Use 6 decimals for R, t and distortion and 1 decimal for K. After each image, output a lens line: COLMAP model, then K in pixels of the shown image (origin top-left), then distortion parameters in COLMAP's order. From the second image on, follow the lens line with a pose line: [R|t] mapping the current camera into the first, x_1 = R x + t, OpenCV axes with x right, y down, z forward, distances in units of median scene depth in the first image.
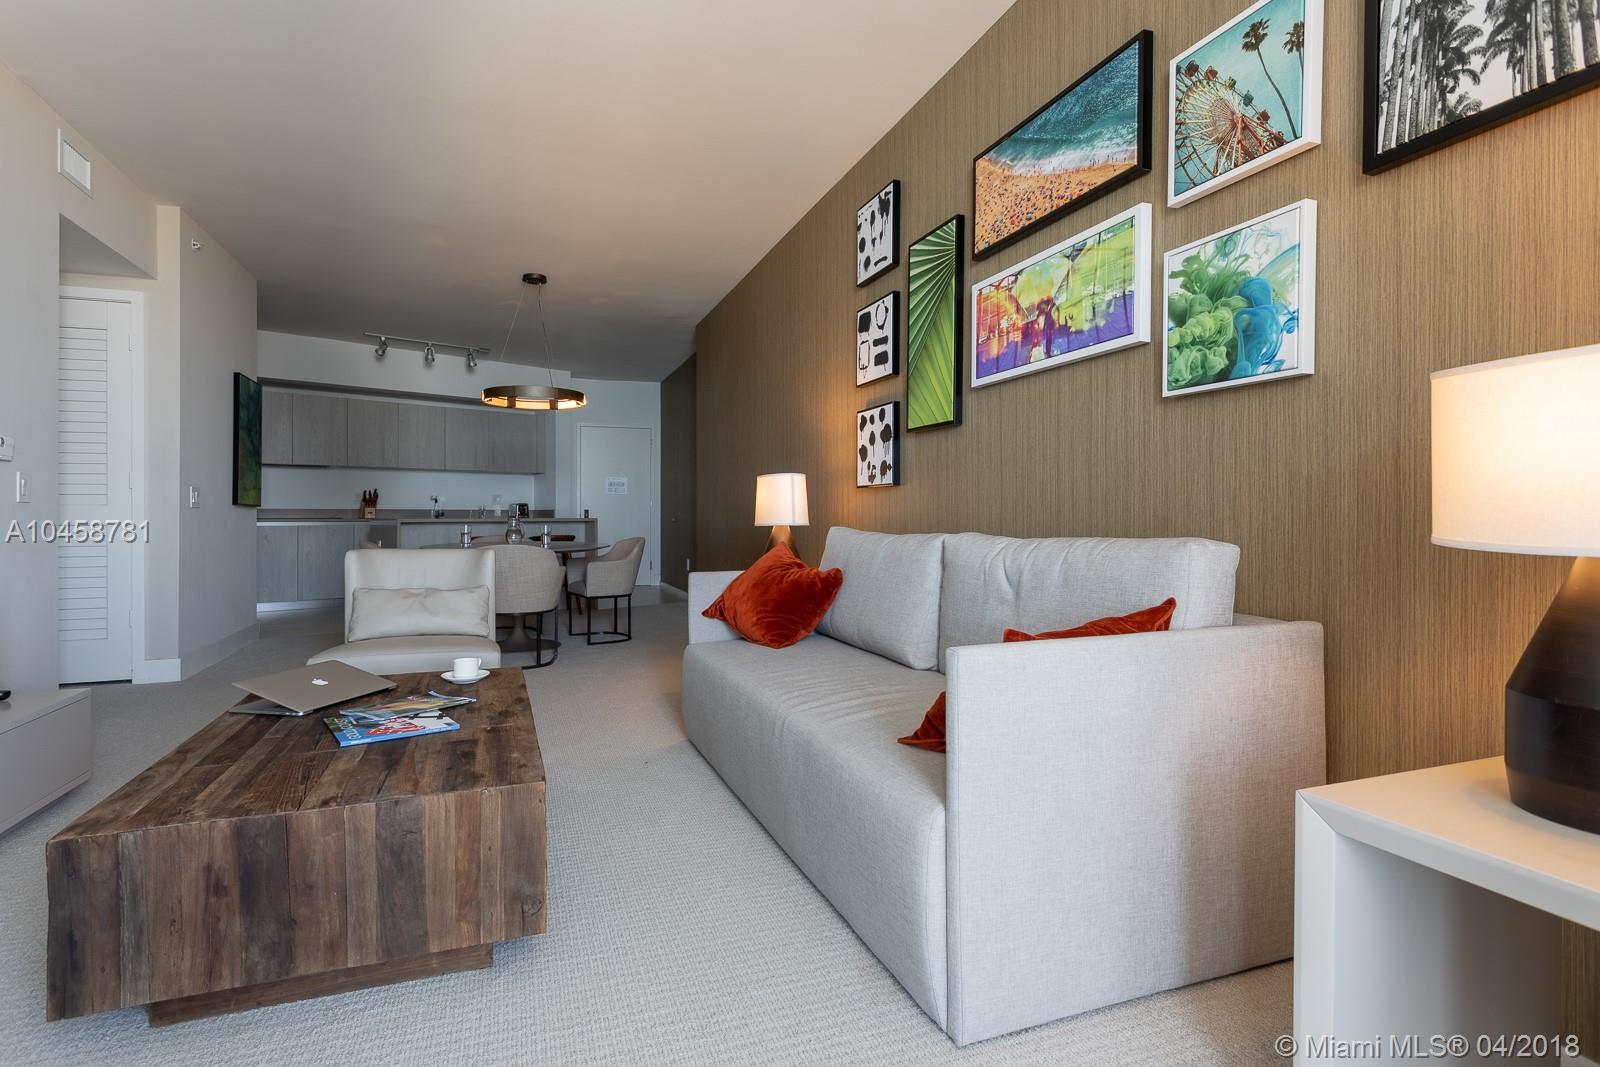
lens RADIAL K [[754.3, 0, 821.7], [0, 754.3, 512.5], [0, 0, 1]] dist [0.011867, -0.001333]
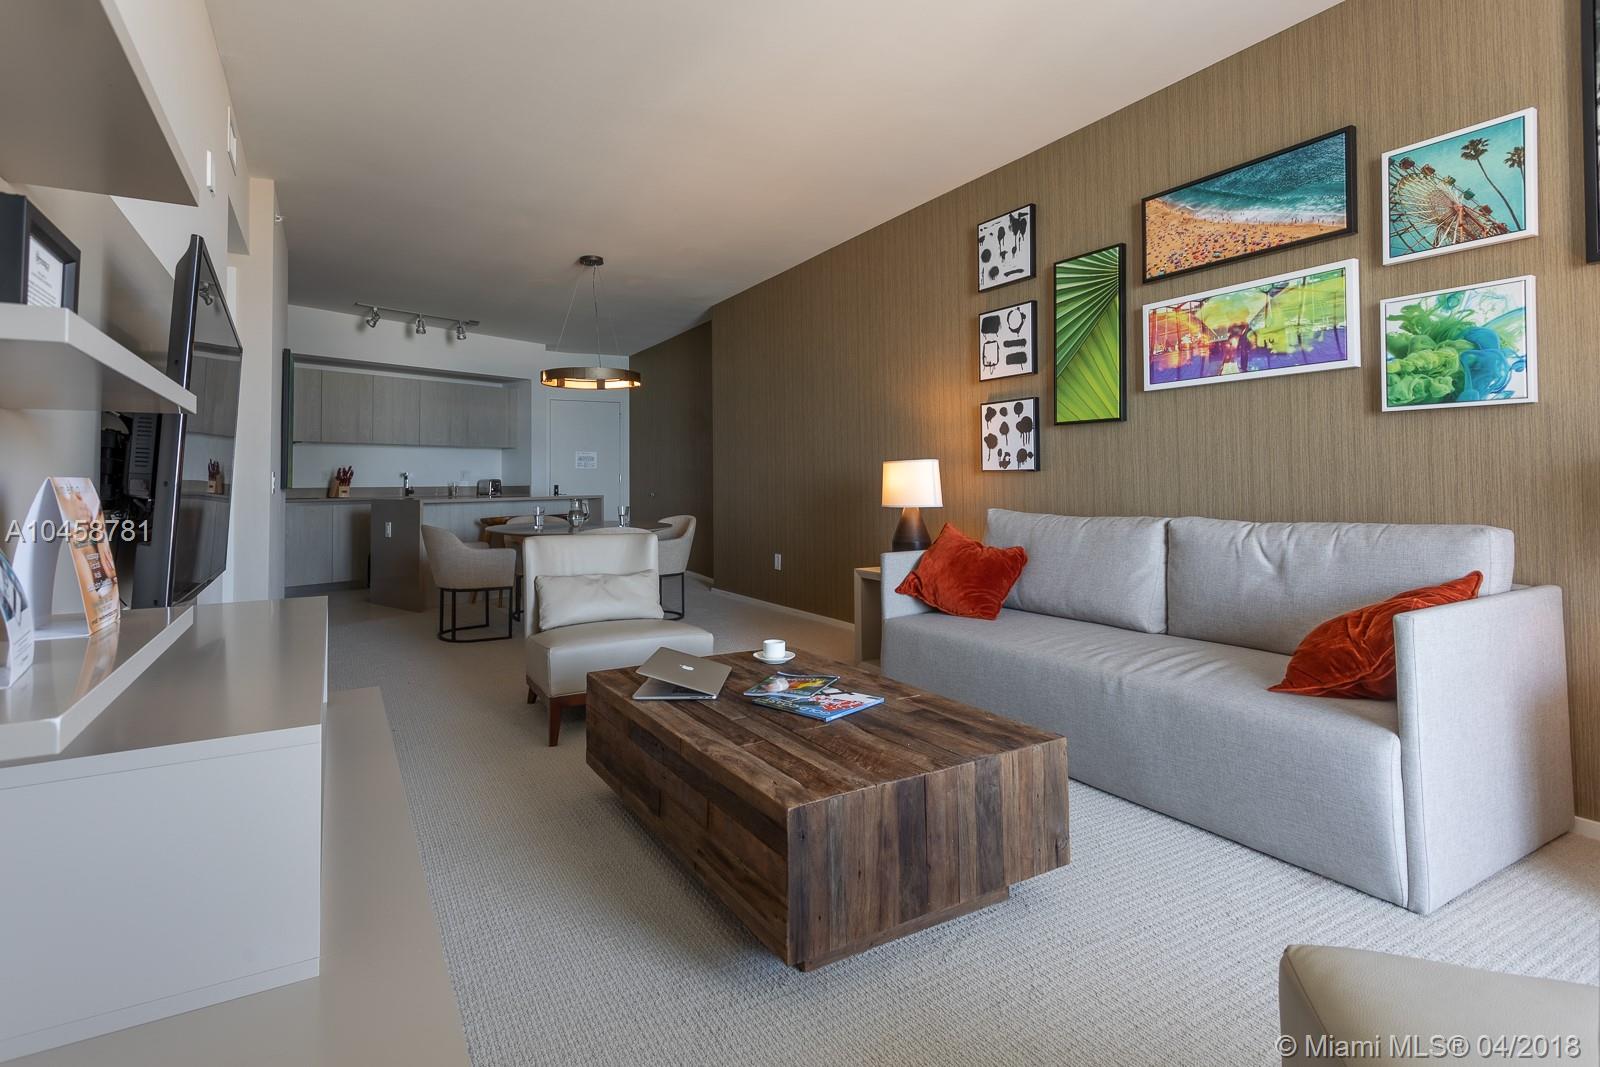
lens RADIAL K [[754.3, 0, 816.8], [0, 754.3, 460.4], [0, 0, 1]] dist [0.011867, -0.001333]
pose [[0.984673, -0.003099, 0.174386, -0.590773], [0.007414, 0.999682, -0.024098, -0.037569], [-0.174256, 0.025021, 0.984382, -0.081004]]
